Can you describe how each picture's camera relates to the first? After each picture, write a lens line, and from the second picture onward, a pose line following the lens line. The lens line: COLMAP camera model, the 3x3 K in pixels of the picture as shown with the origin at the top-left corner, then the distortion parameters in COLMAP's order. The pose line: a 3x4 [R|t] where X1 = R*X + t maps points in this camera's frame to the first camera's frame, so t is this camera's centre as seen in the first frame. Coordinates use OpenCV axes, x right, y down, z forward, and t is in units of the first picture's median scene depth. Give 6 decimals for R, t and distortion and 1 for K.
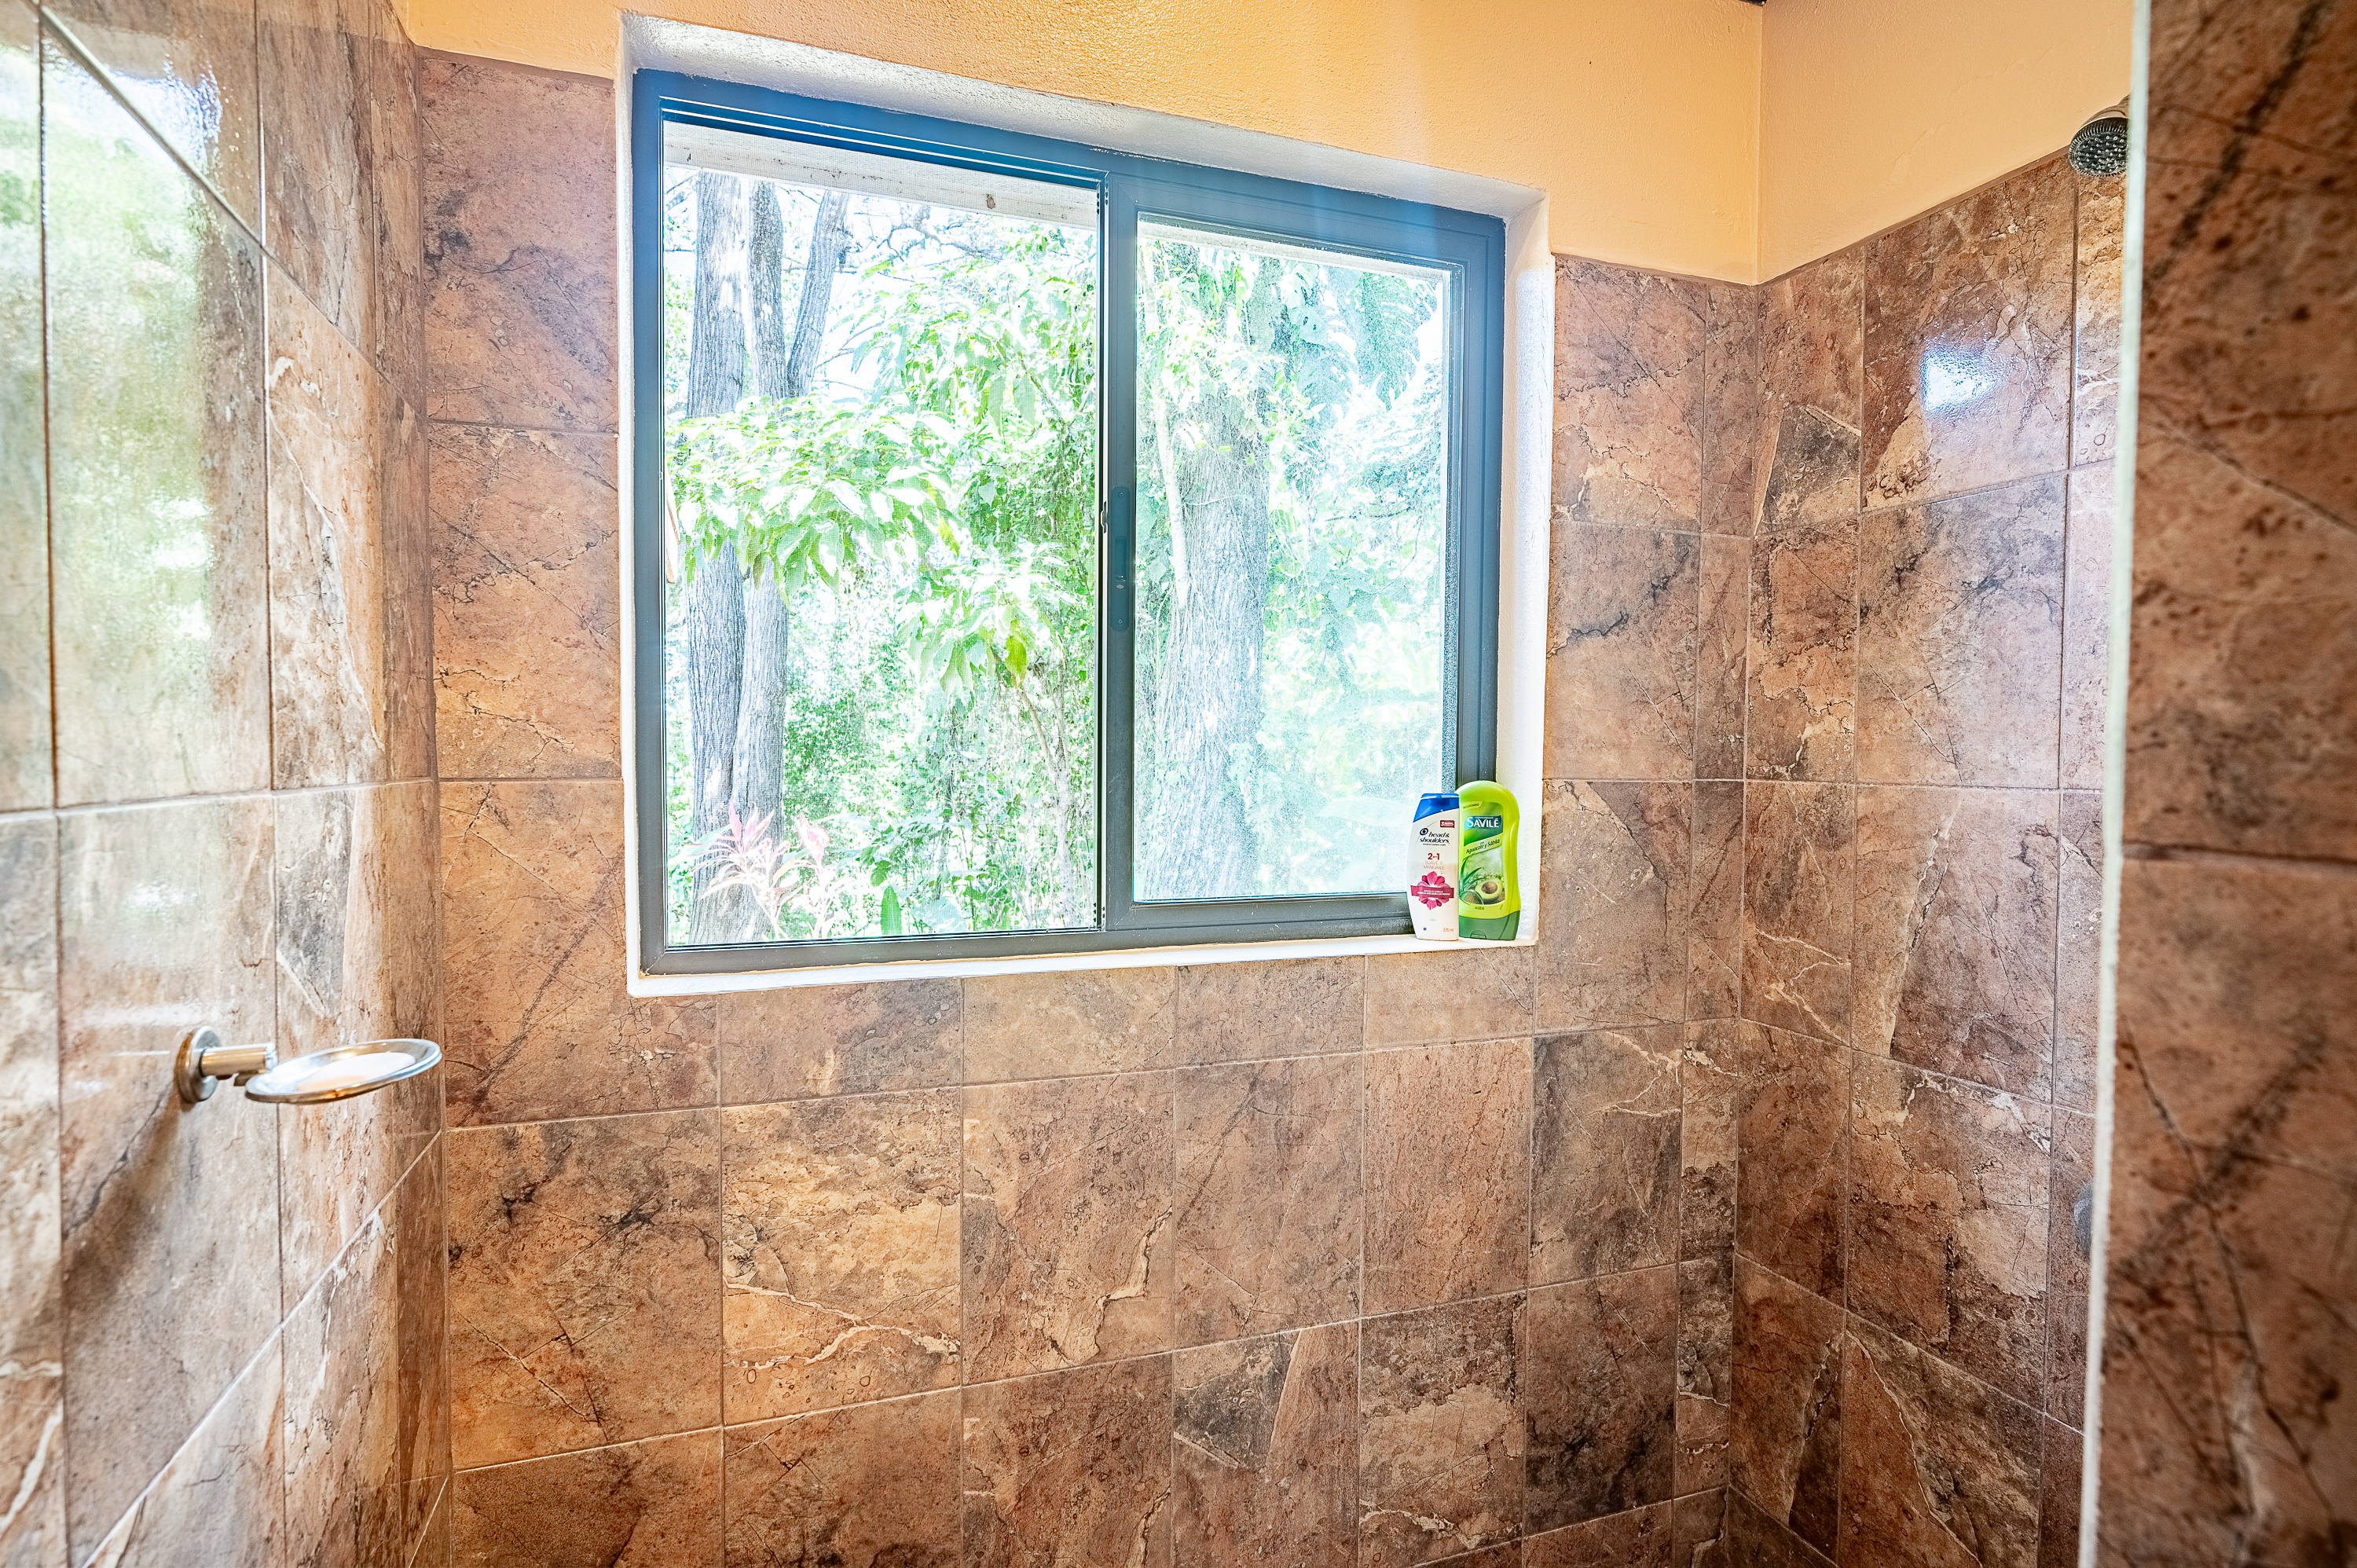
lens RADIAL K [[1219.5, 0, 1177.8], [0, 1219.5, 782.7], [0, 0, 1]] dist [0.000693, -0.000240]
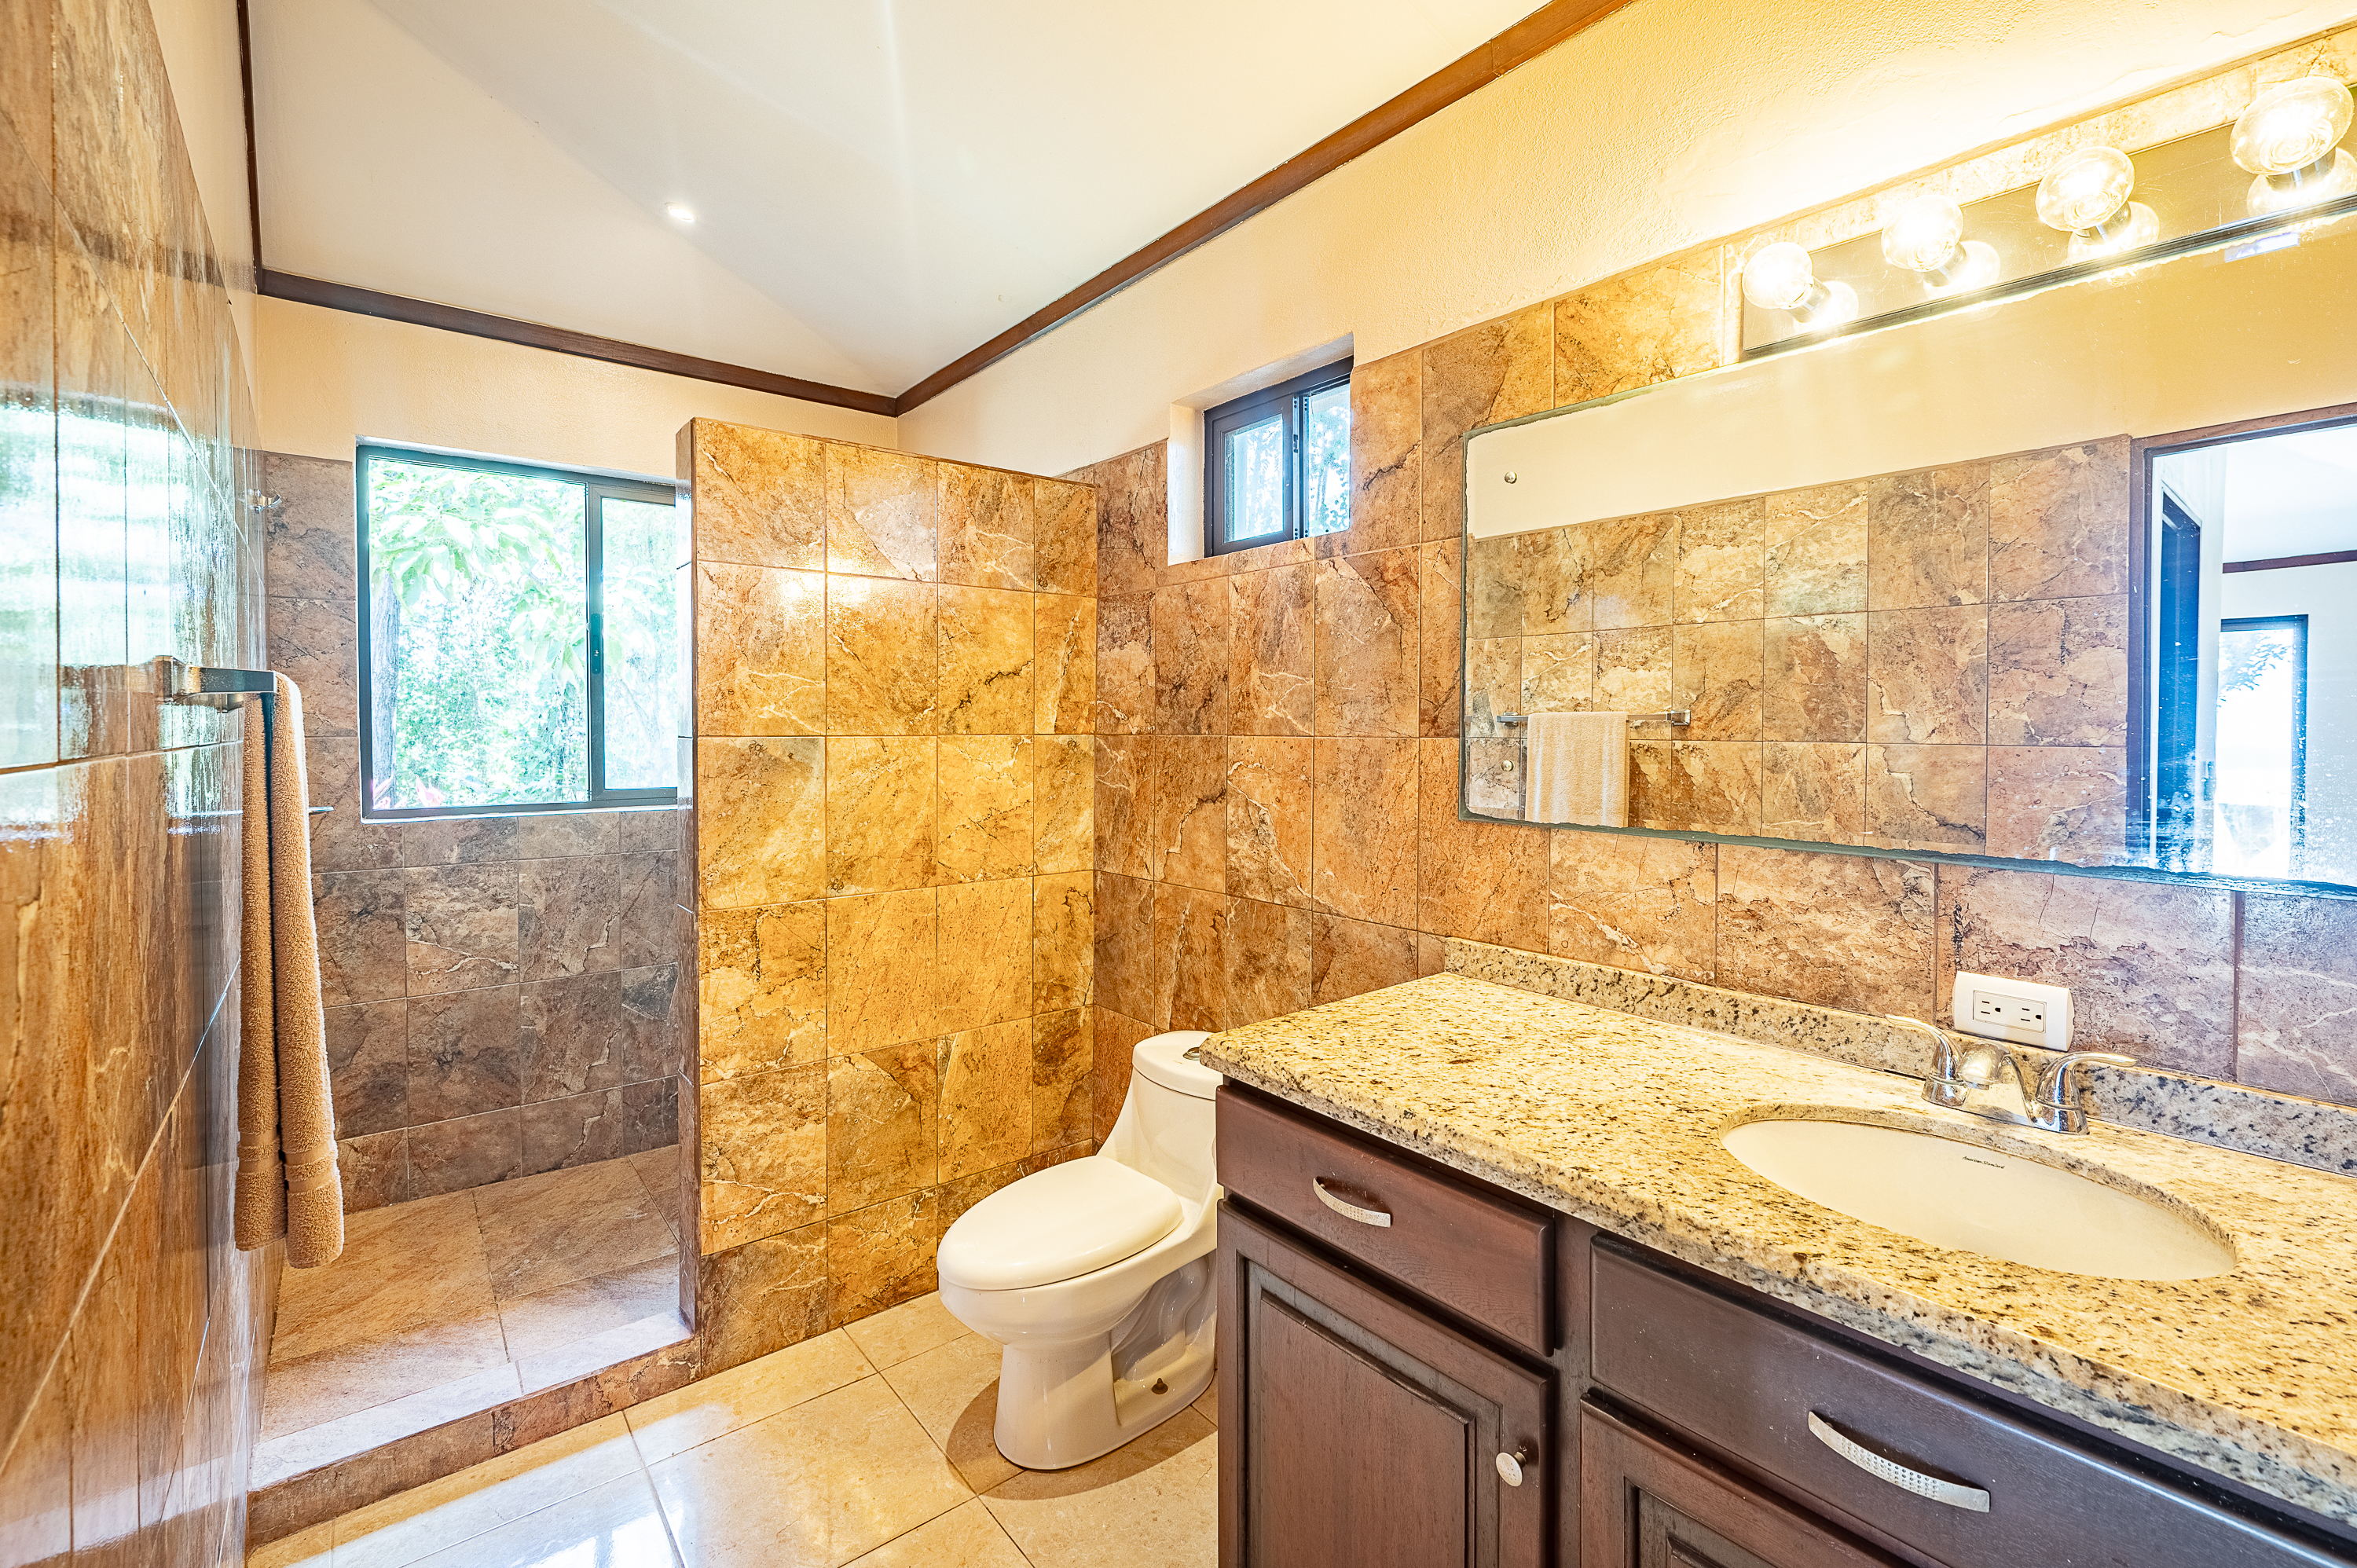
lens RADIAL K [[1031.5, 0, 1176.9], [0, 1031.5, 742.7], [0, 0, 1]] dist [-0.001787, -0.000169]
pose [[0.941294, -0.010610, 0.337422, 0.376267], [0.013631, 0.999885, -0.006585, 0.041716], [-0.337313, 0.010798, 0.941331, -1.415561]]
